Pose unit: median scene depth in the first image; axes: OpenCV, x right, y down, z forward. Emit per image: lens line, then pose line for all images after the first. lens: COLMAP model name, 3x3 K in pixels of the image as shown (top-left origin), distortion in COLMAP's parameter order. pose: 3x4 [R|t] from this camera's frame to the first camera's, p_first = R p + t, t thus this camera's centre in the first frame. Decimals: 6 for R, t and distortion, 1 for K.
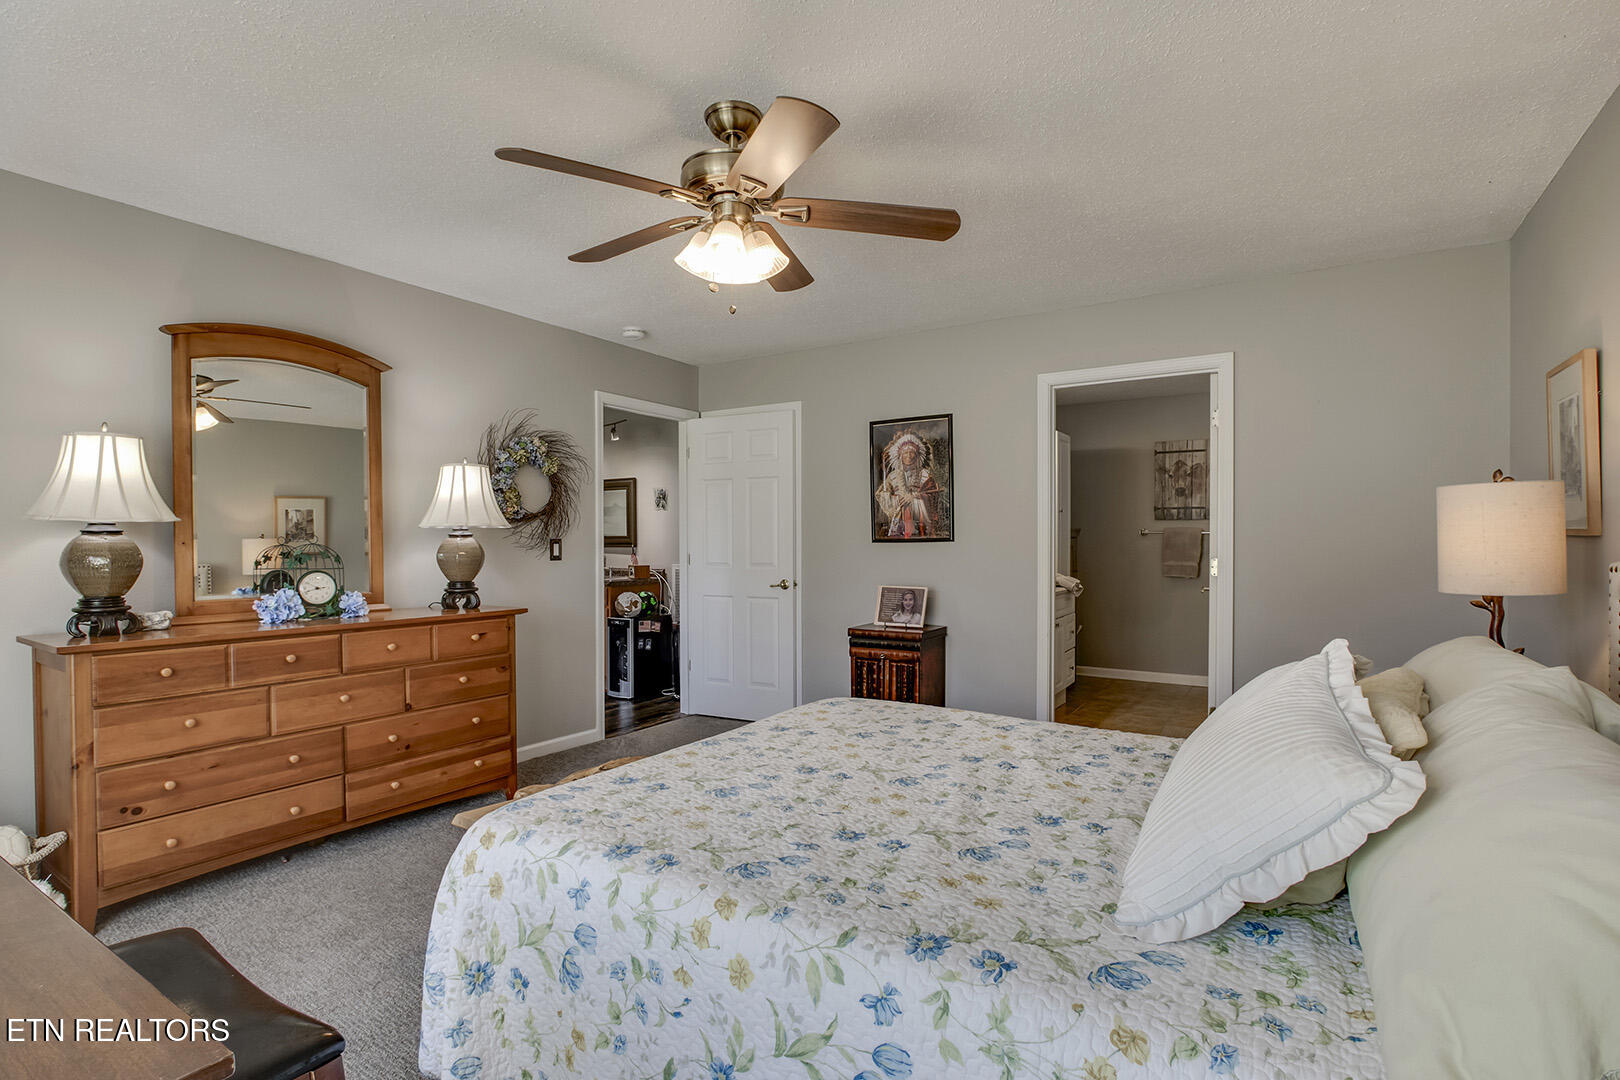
lens RADIAL K [[773.1, 0, 809.8], [0, 773.1, 549.5], [0, 0, 1]] dist [-0.015208, 0.000220]
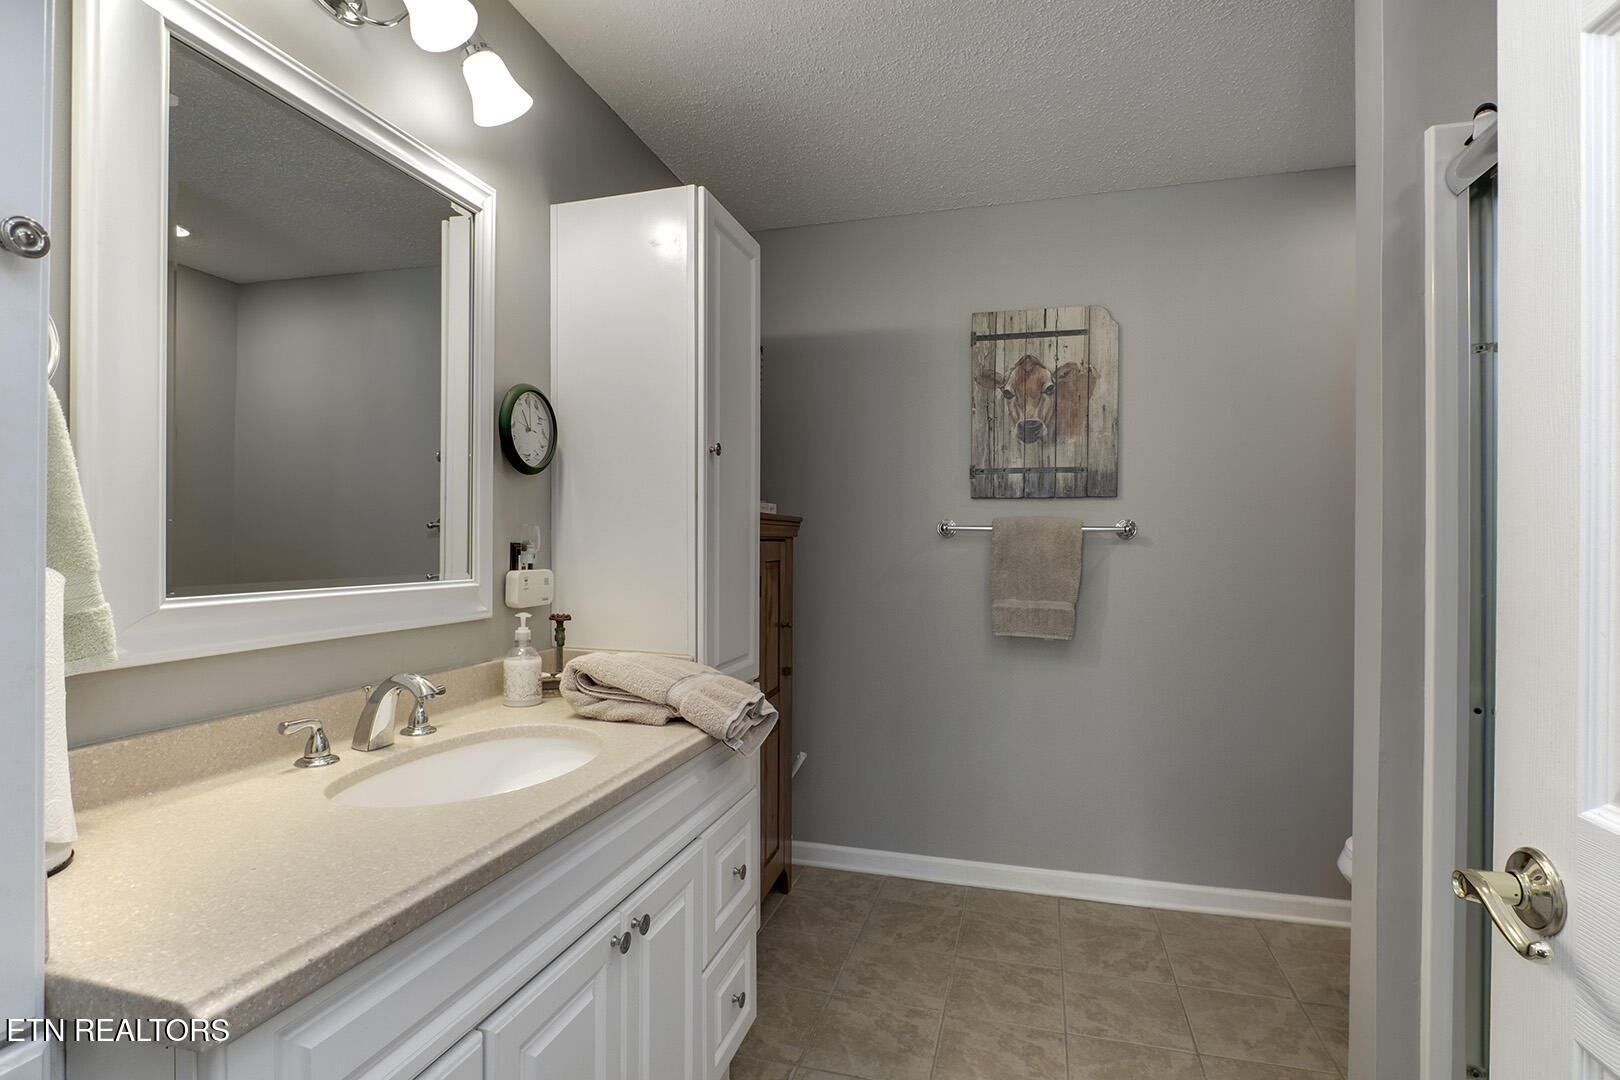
lens RADIAL K [[773.1, 0, 811.5], [0, 773.1, 553.4], [0, 0, 1]] dist [-0.015208, 0.000220]
pose [[0.959095, 0.001615, 0.283081, 0.250360], [0.000792, 0.999965, -0.008386, -0.005662], [-0.283085, 0.008267, 0.959059, 0.634440]]
